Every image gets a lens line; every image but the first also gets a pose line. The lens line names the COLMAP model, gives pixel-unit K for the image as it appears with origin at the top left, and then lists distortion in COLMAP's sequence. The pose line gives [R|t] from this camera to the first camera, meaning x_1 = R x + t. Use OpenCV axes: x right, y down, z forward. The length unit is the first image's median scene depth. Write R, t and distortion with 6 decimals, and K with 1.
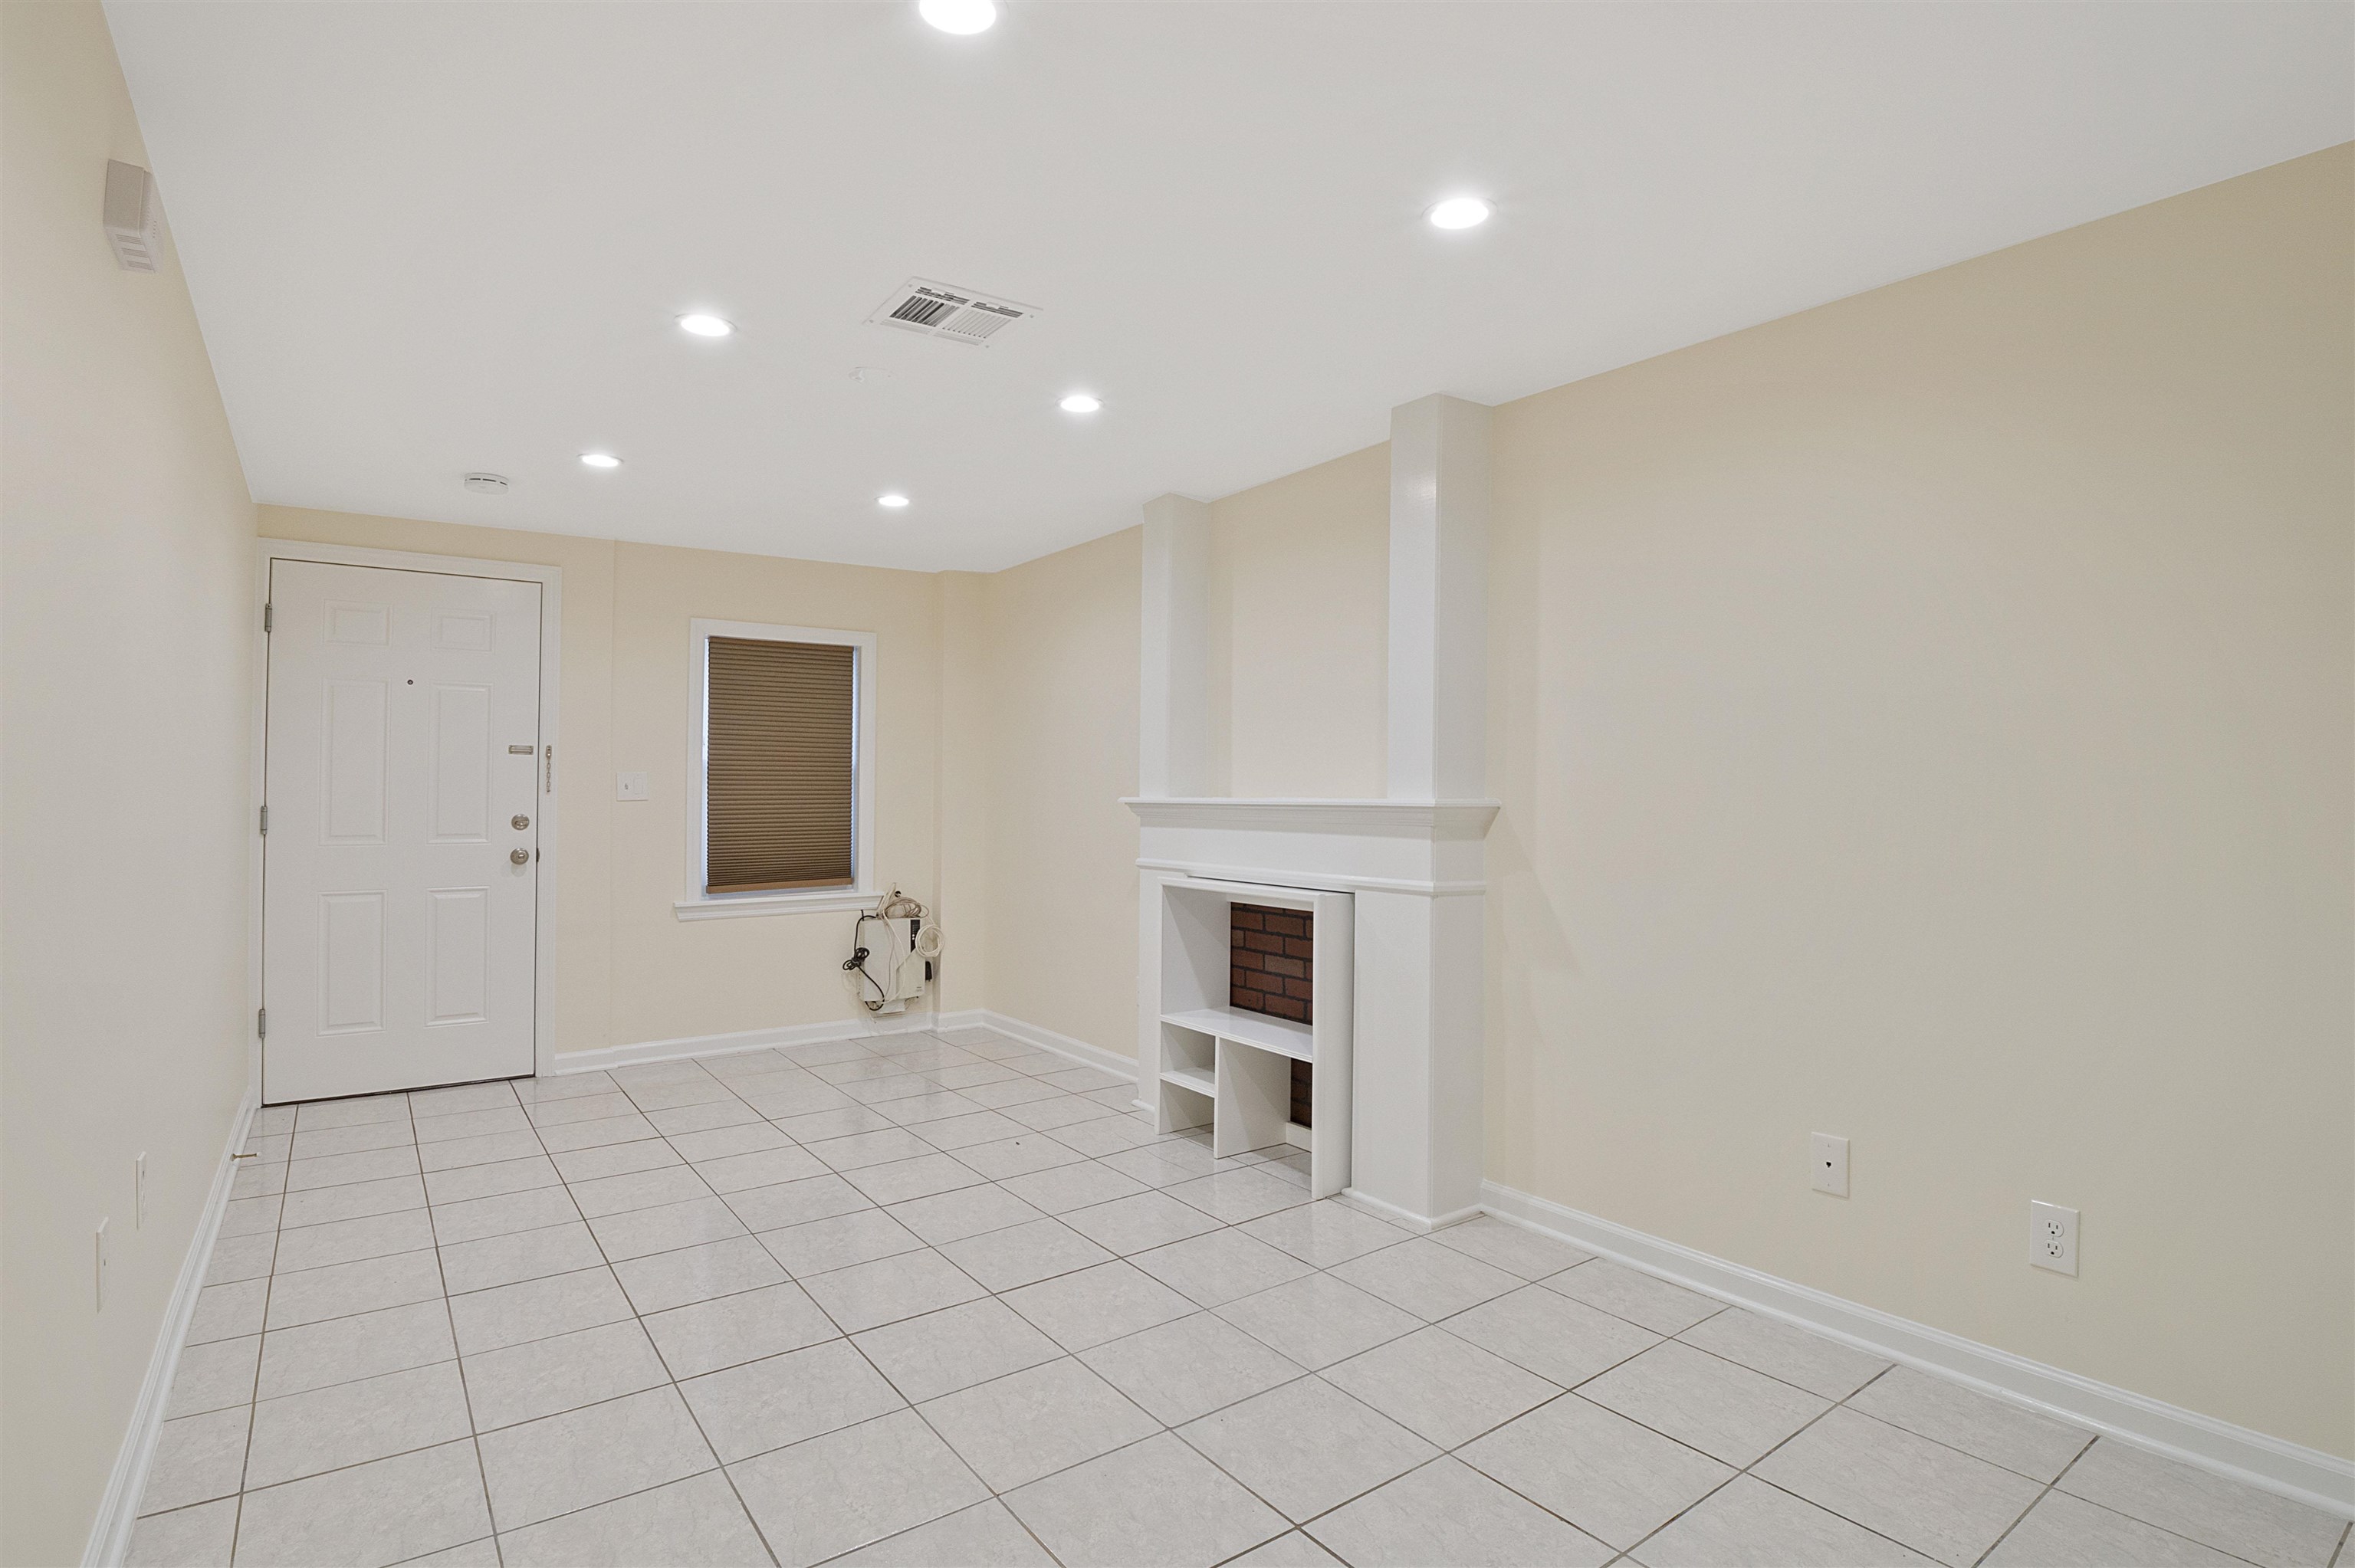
lens RADIAL K [[1163.1, 0, 1159.0], [0, 1163.1, 780.2], [0, 0, 1]] dist [-0.022588, -0.011803]
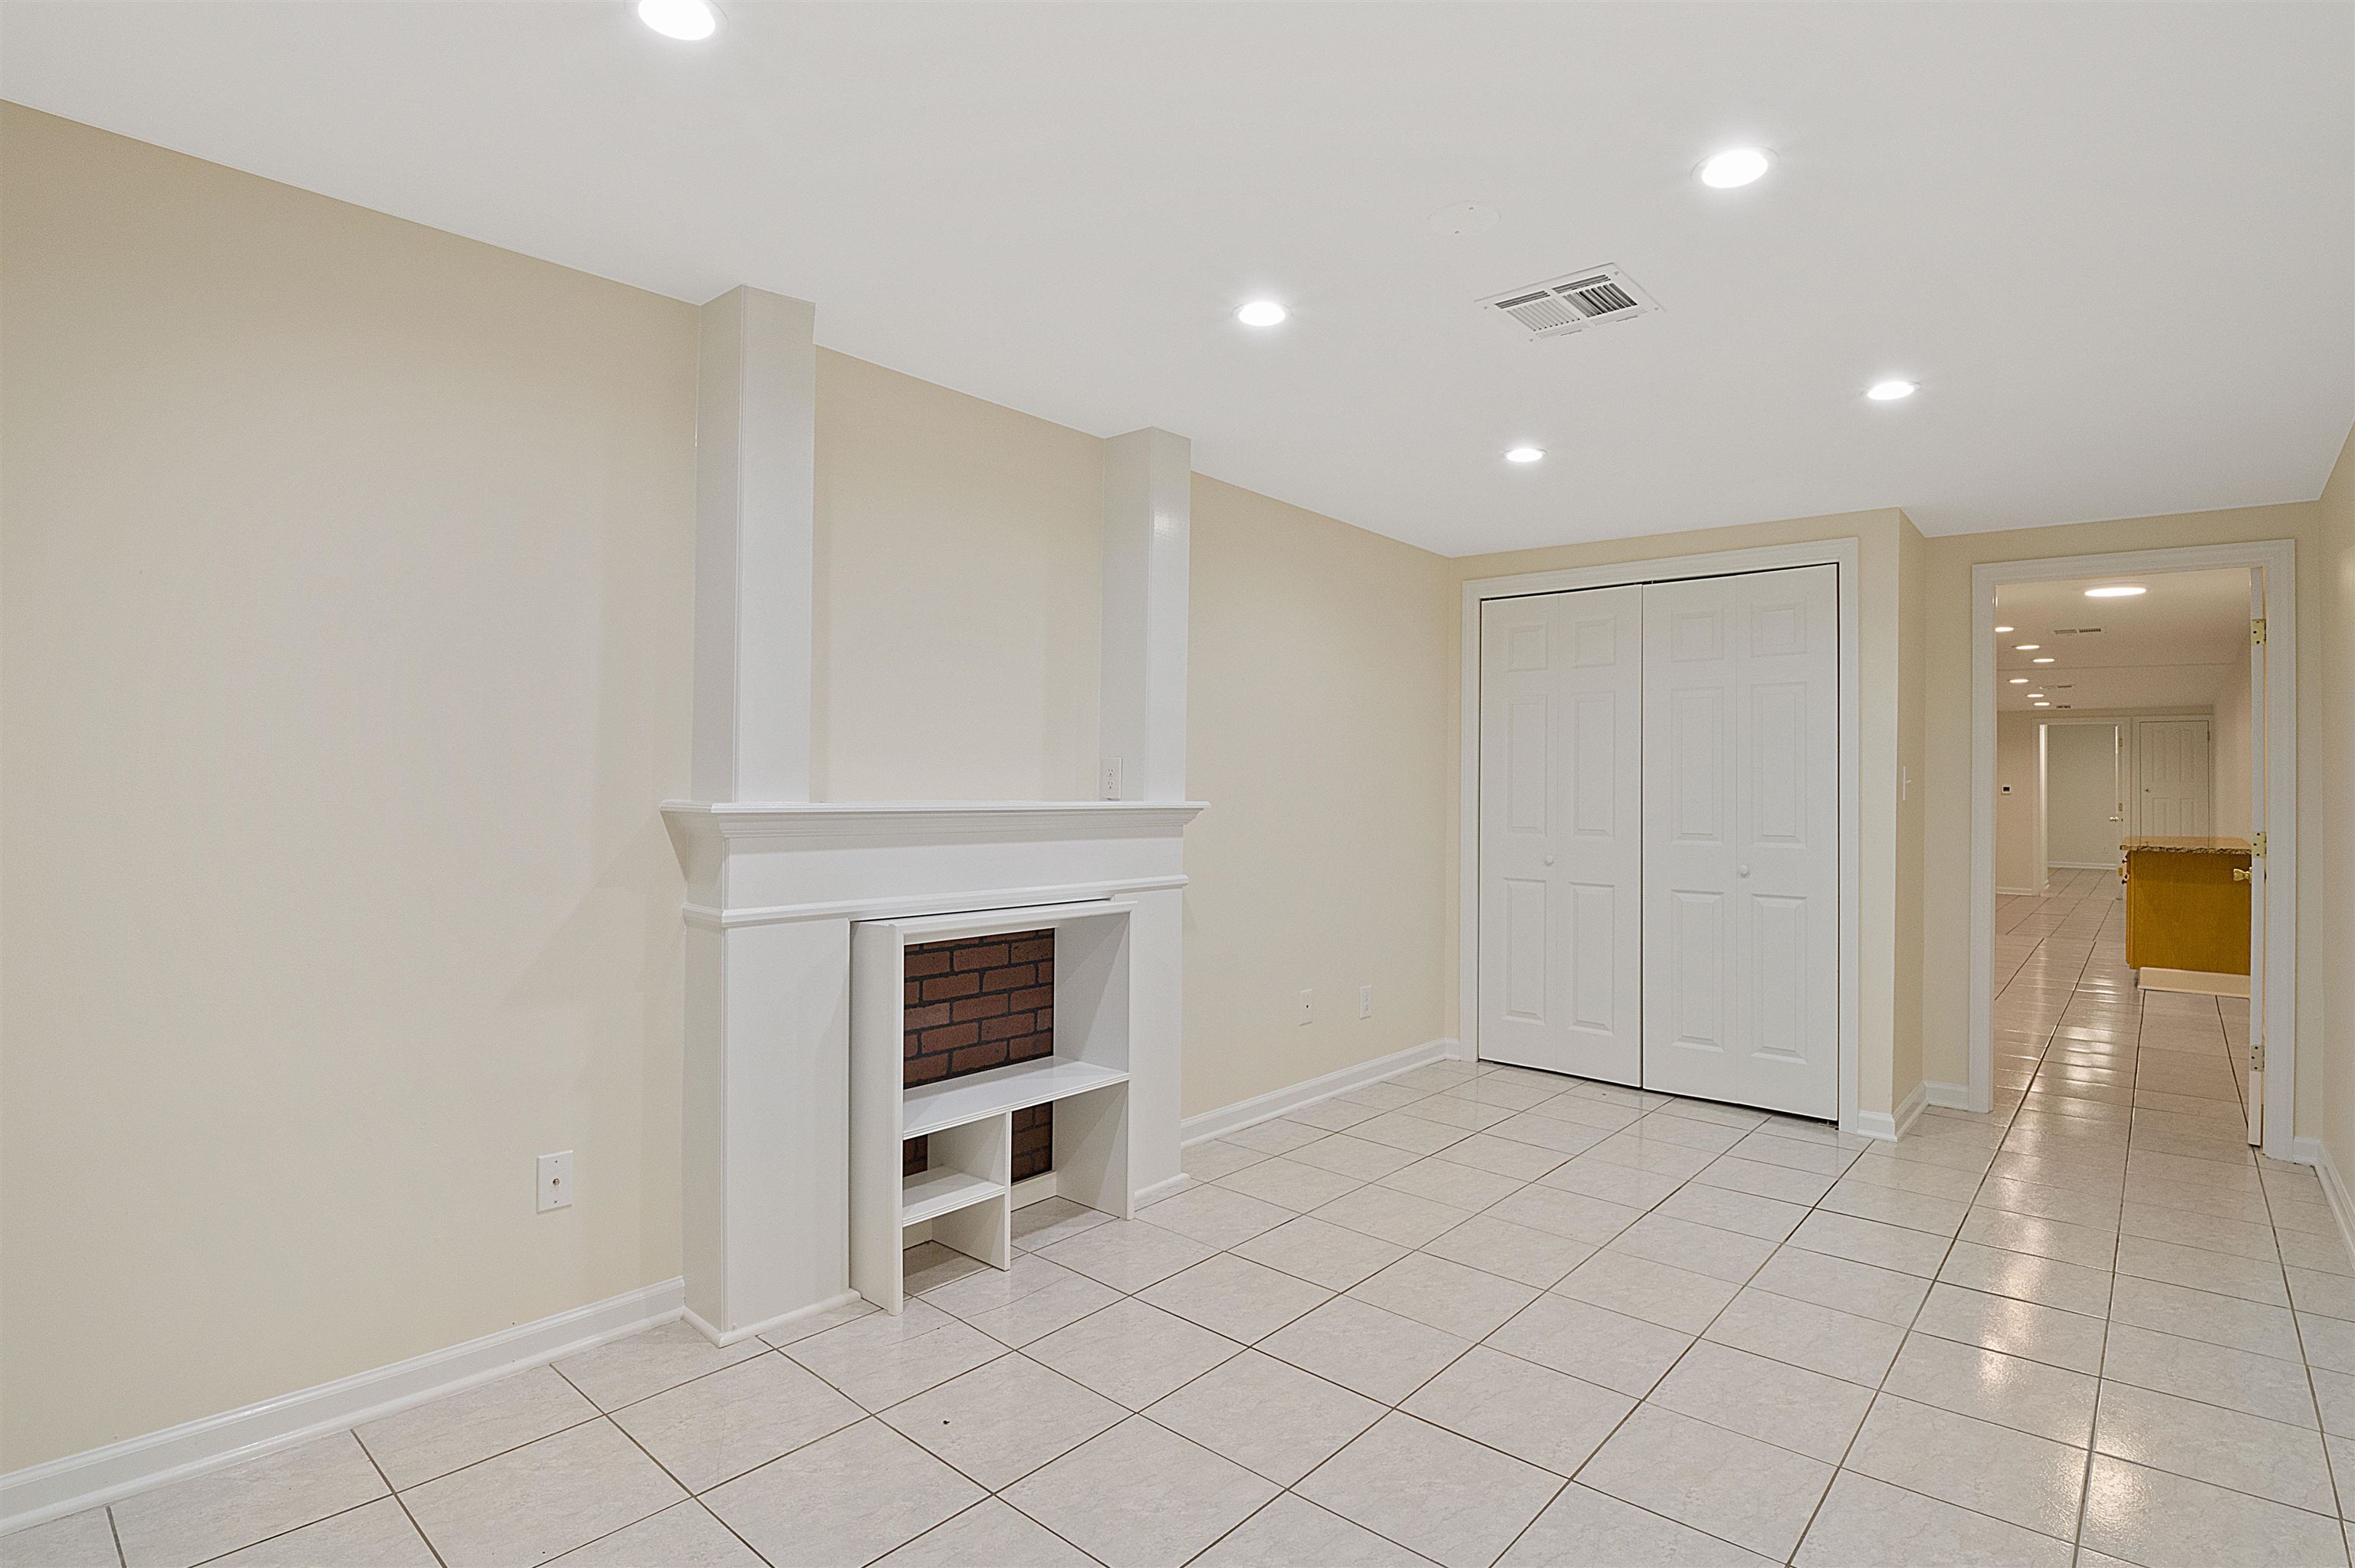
lens RADIAL K [[1163.1, 0, 1178.5], [0, 1163.1, 777.6], [0, 0, 1]] dist [-0.022588, -0.011803]
pose [[-0.235619, -0.000127, 0.971845, -0.733888], [-0.022194, 0.999740, -0.005251, 0.000125], [-0.971592, -0.022806, -0.235561, 1.086169]]
